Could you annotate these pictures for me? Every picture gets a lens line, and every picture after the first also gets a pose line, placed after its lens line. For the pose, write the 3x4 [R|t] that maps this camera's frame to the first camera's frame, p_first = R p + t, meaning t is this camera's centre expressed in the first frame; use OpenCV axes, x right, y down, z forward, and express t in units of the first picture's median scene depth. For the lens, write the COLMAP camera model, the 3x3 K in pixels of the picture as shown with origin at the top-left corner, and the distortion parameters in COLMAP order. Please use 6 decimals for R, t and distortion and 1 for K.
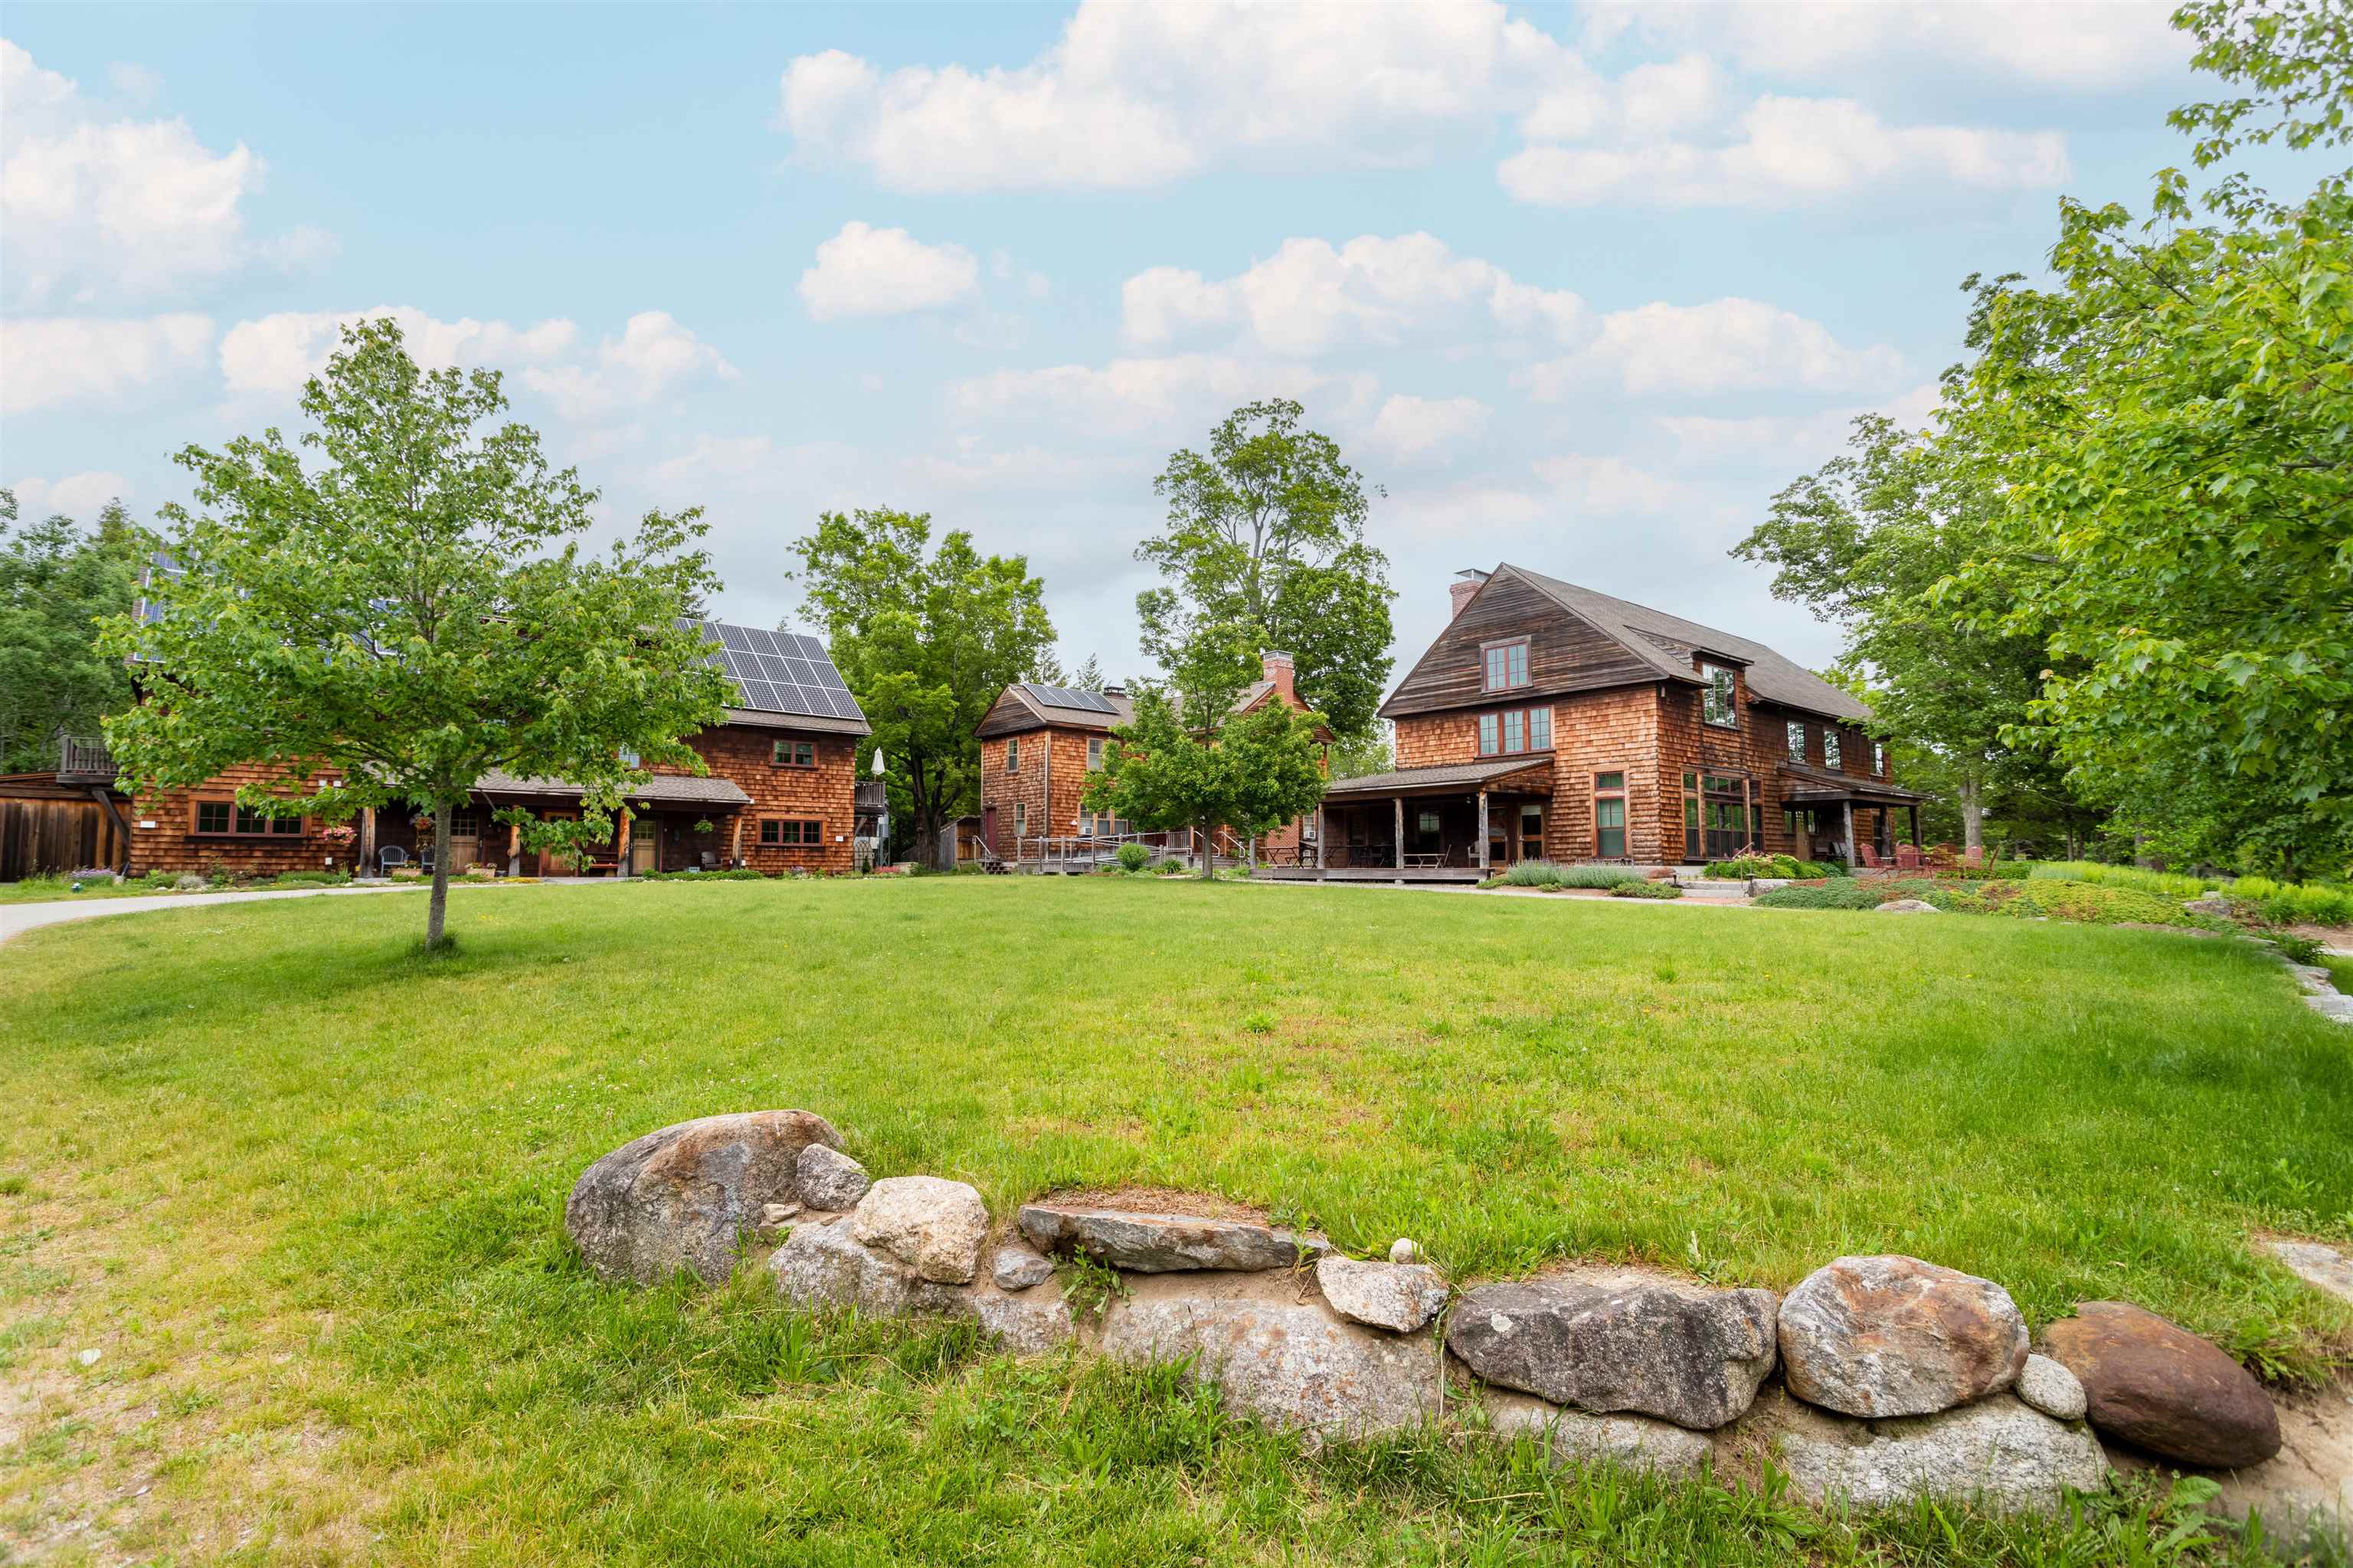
lens RADIAL K [[1146.0, 0, 1182.9], [0, 1146.0, 766.8], [0, 0, 1]] dist [0.001165, -0.001475]
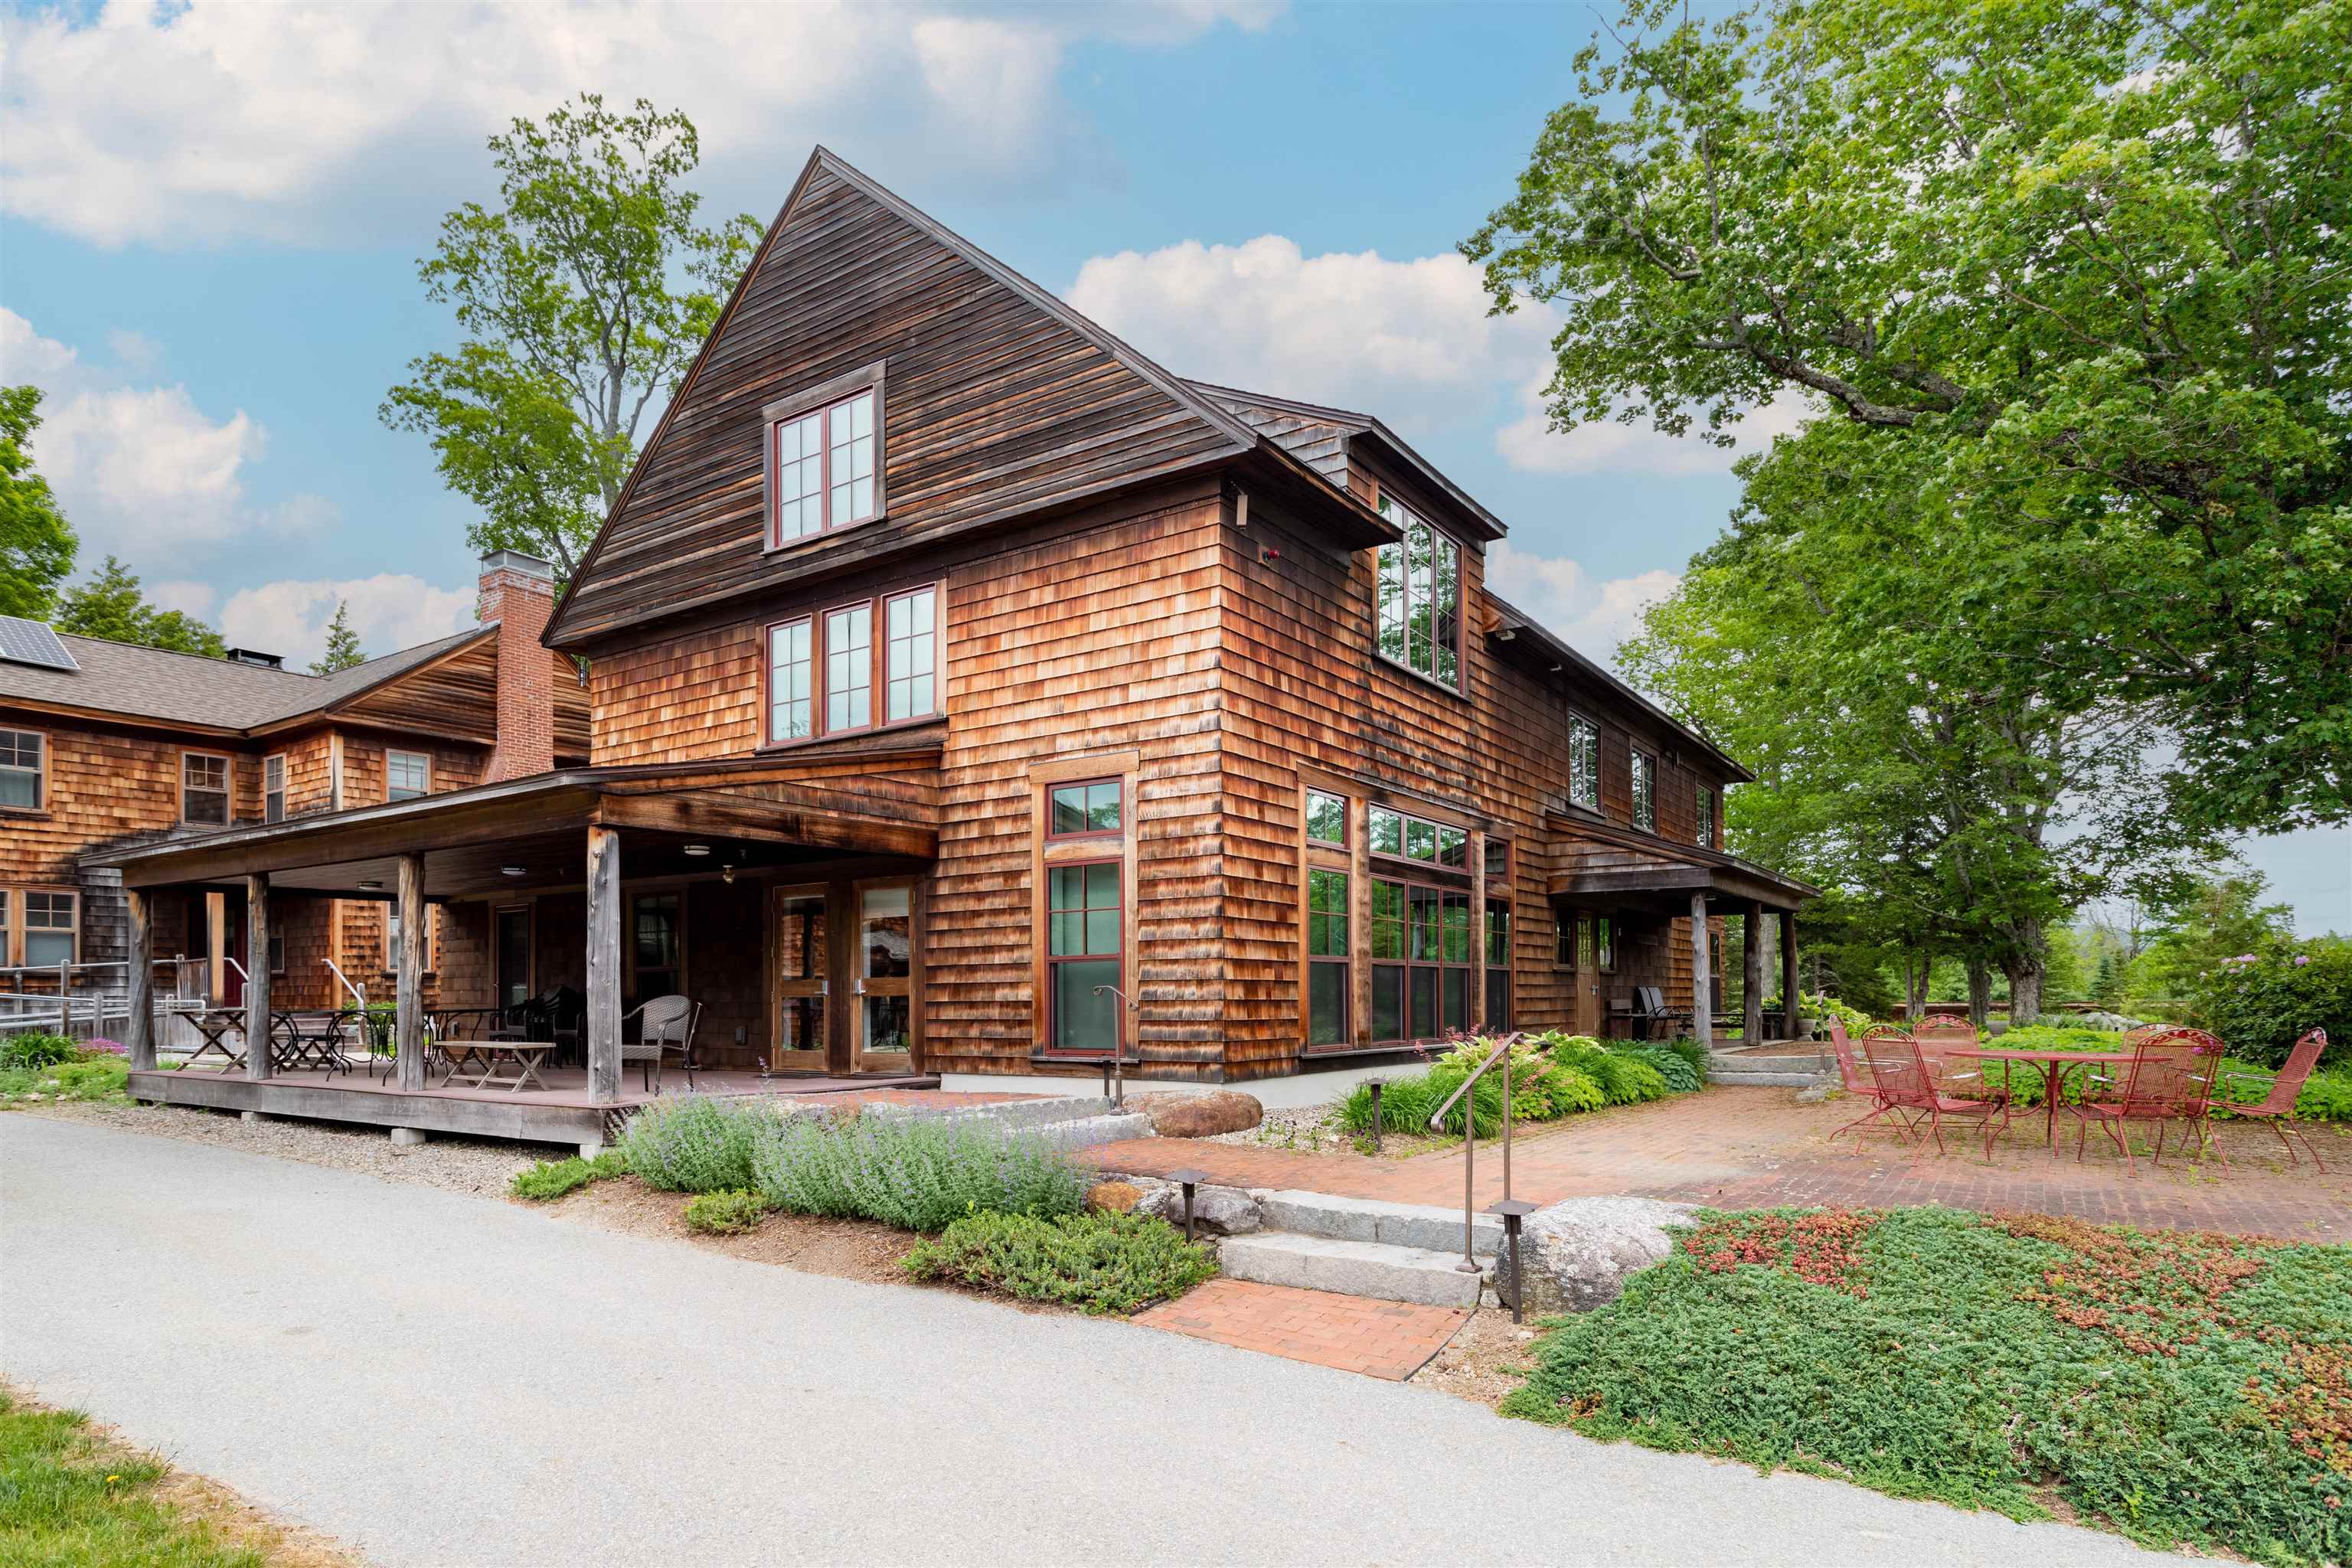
lens RADIAL K [[1307.8, 0, 1164.4], [0, 1307.8, 985.0], [0, 0, 1]] dist [0.003644, 0.002011]
pose [[0.972367, -0.002784, 0.233442, 0.294473], [-0.016130, 0.996738, 0.079074, 0.030154], [-0.232900, -0.080654, 0.969150, 0.611880]]
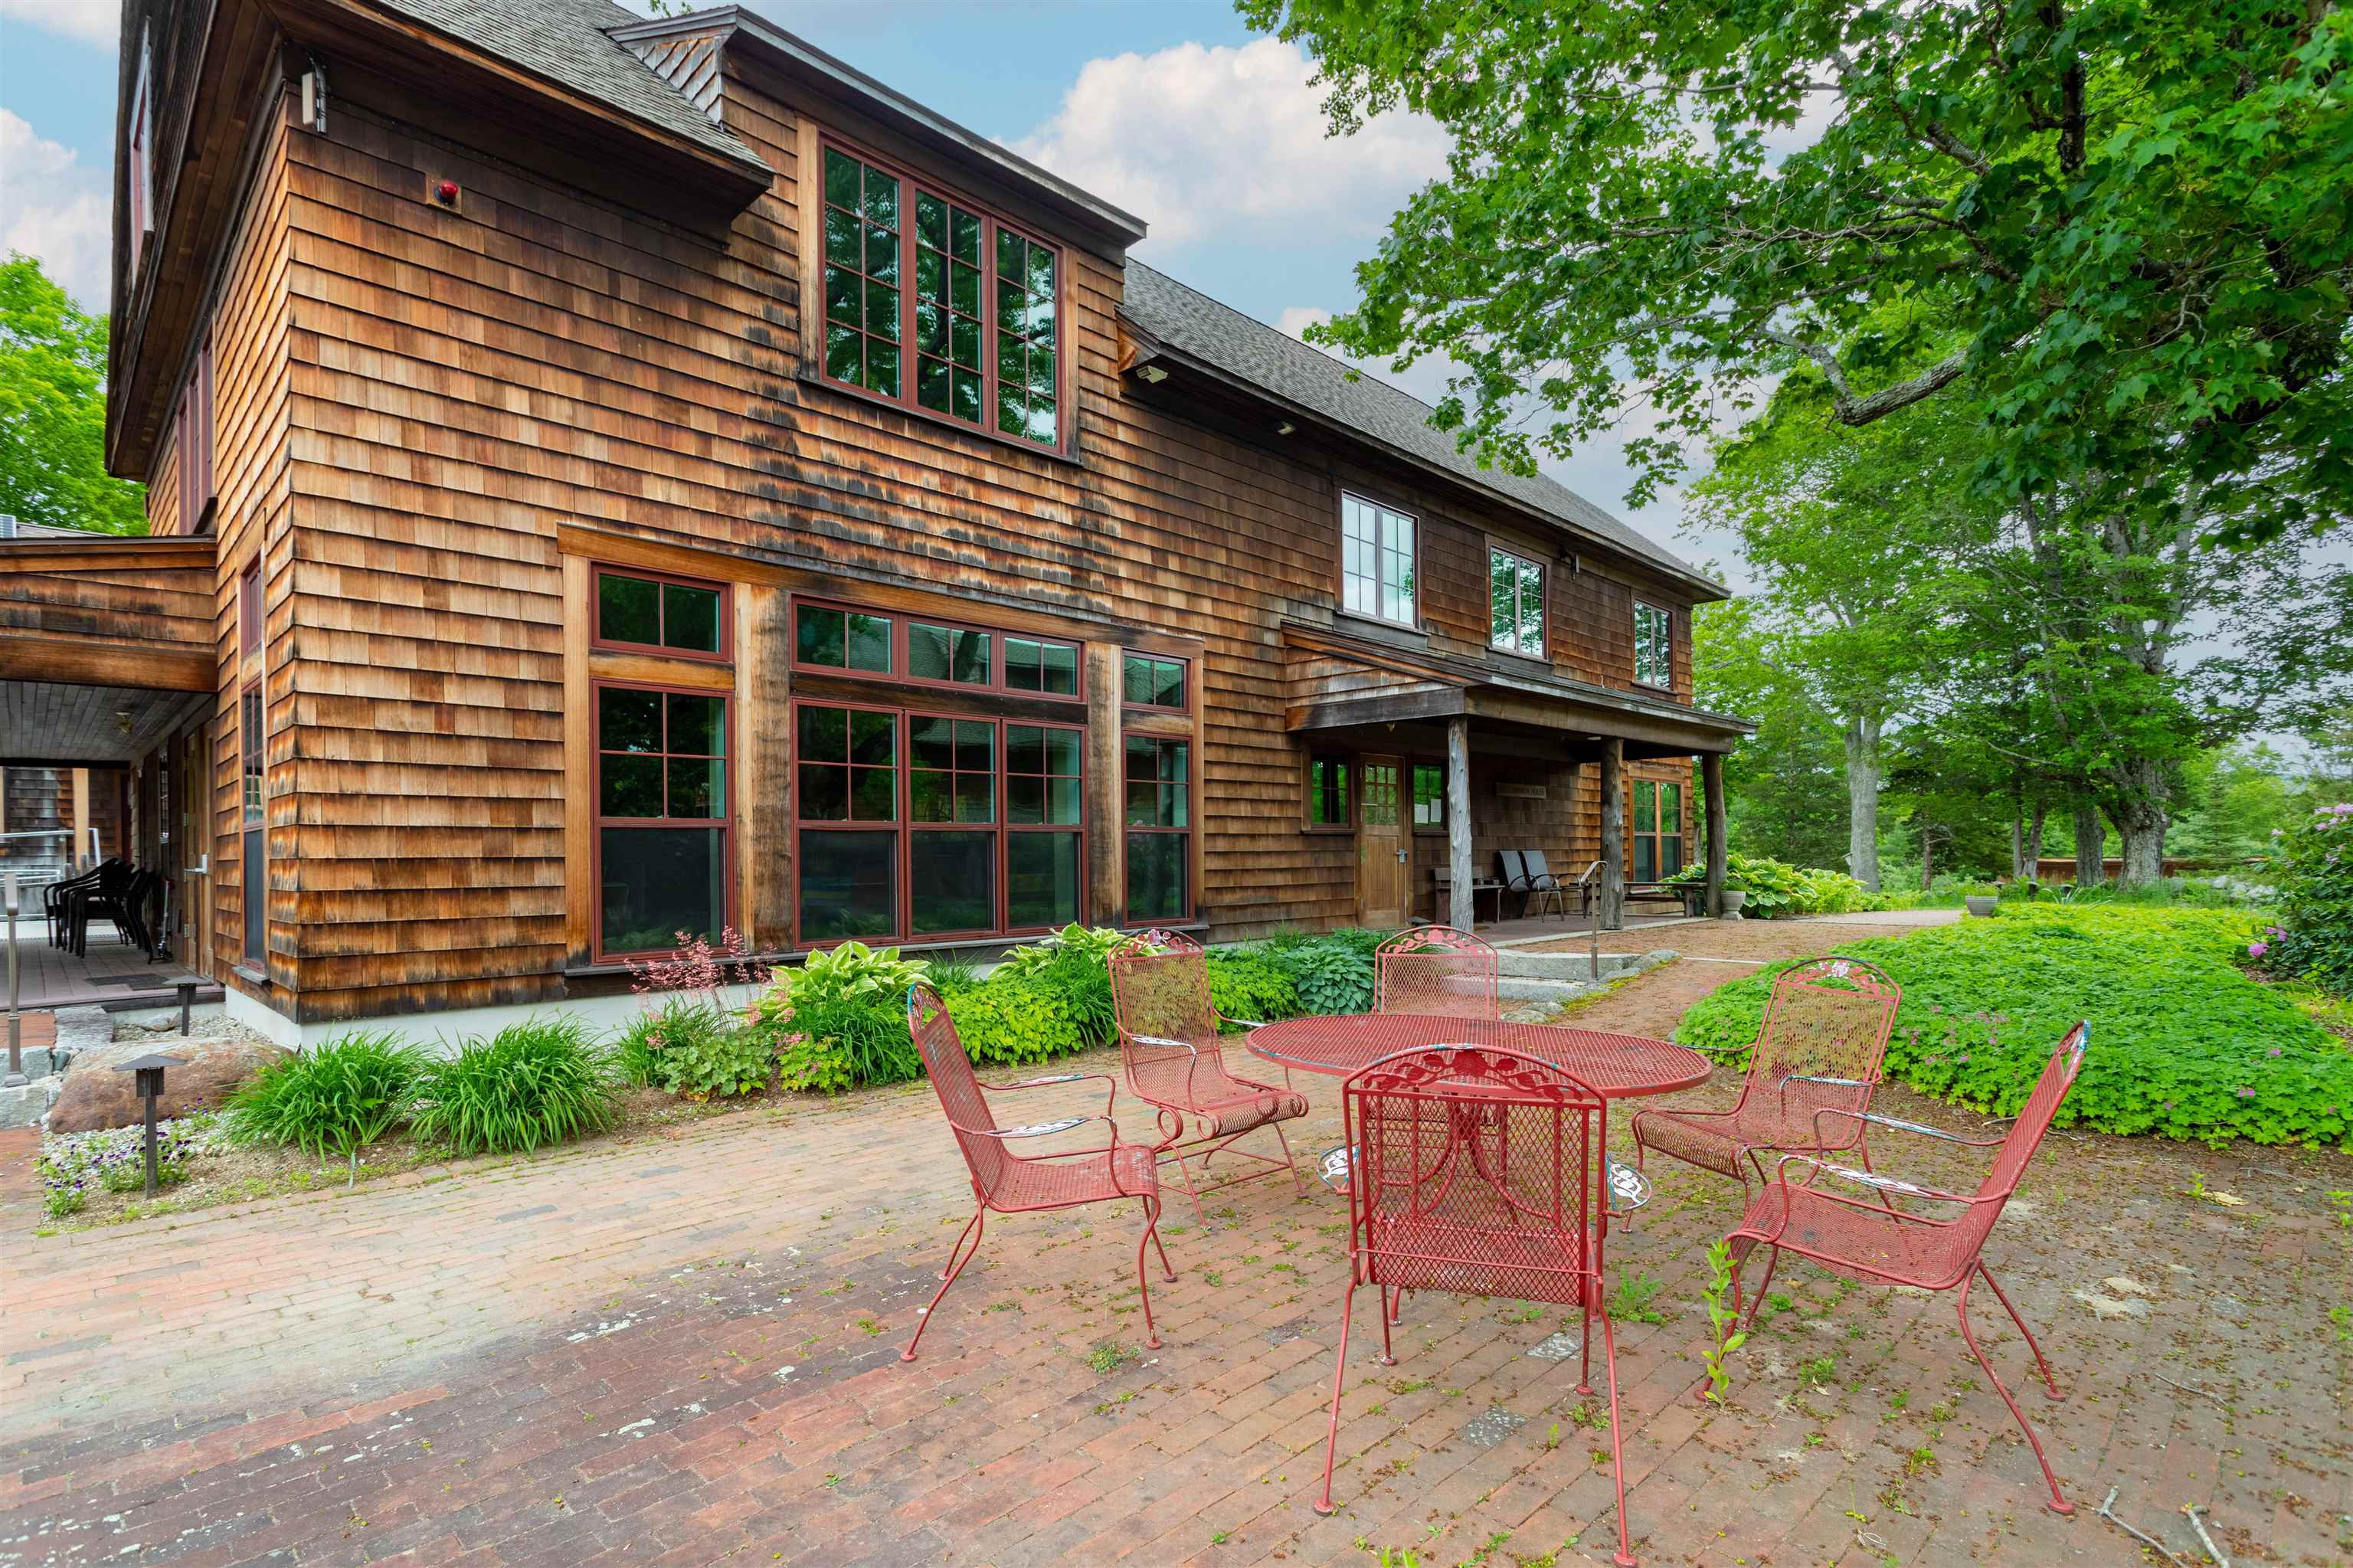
lens RADIAL K [[1146.0, 0, 1158.0], [0, 1146.0, 856.0], [0, 0, 1]] dist [0.001165, -0.001475]
pose [[0.998621, -0.009692, 0.051590, 0.508130], [0.004906, 0.995737, 0.092102, 0.038136], [-0.052262, -0.091722, 0.994412, 0.738490]]
